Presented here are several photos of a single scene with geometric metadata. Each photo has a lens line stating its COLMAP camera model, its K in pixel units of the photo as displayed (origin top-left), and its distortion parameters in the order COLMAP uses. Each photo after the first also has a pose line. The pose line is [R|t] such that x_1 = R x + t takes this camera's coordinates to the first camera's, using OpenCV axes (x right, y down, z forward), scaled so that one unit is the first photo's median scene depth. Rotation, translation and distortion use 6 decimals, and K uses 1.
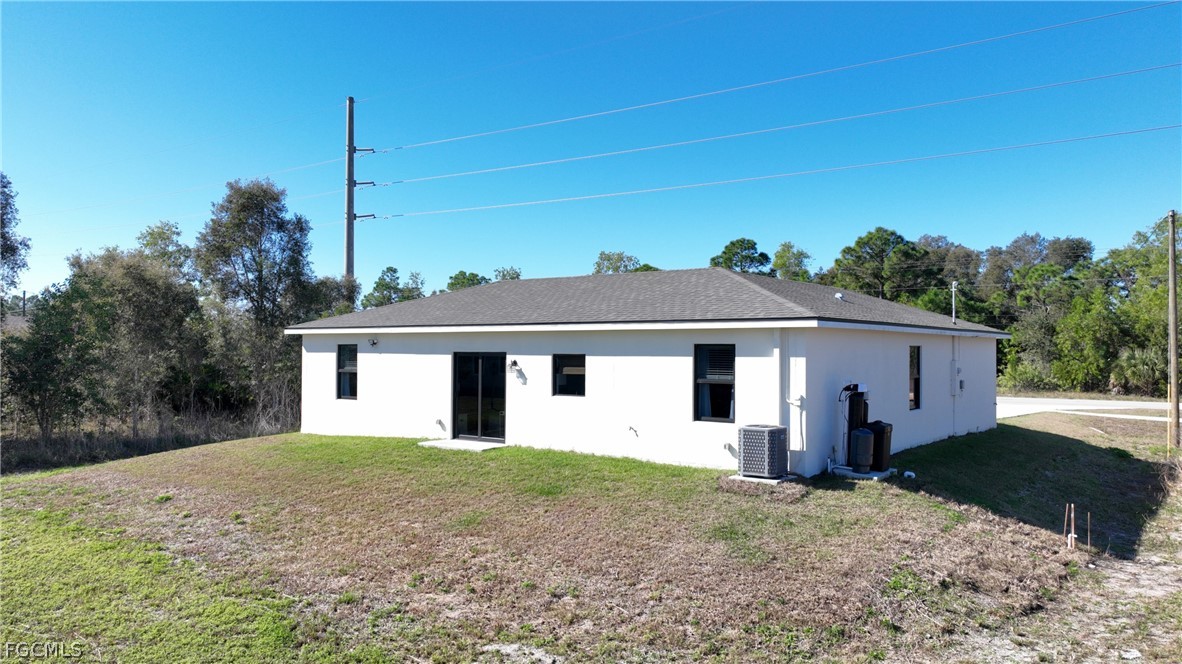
lens RADIAL K [[865.9, 0, 594.3], [0, 865.9, 331.4], [0, 0, 1]] dist [0.007627, 0.001100]
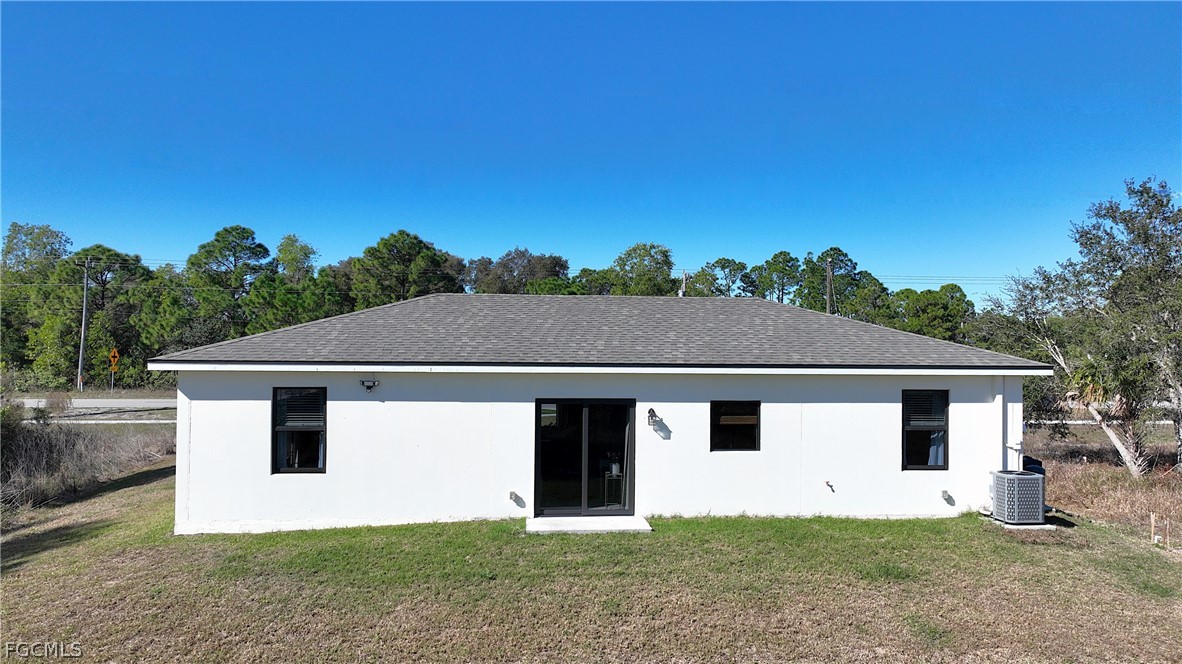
lens RADIAL K [[865.9, 0, 594.3], [0, 865.9, 331.4], [0, 0, 1]] dist [0.007627, 0.001100]
pose [[0.726955, 0.013902, 0.686544, -0.653727], [-0.020681, 0.999785, 0.001654, -0.036705], [-0.686374, -0.015401, 0.727086, 0.444120]]
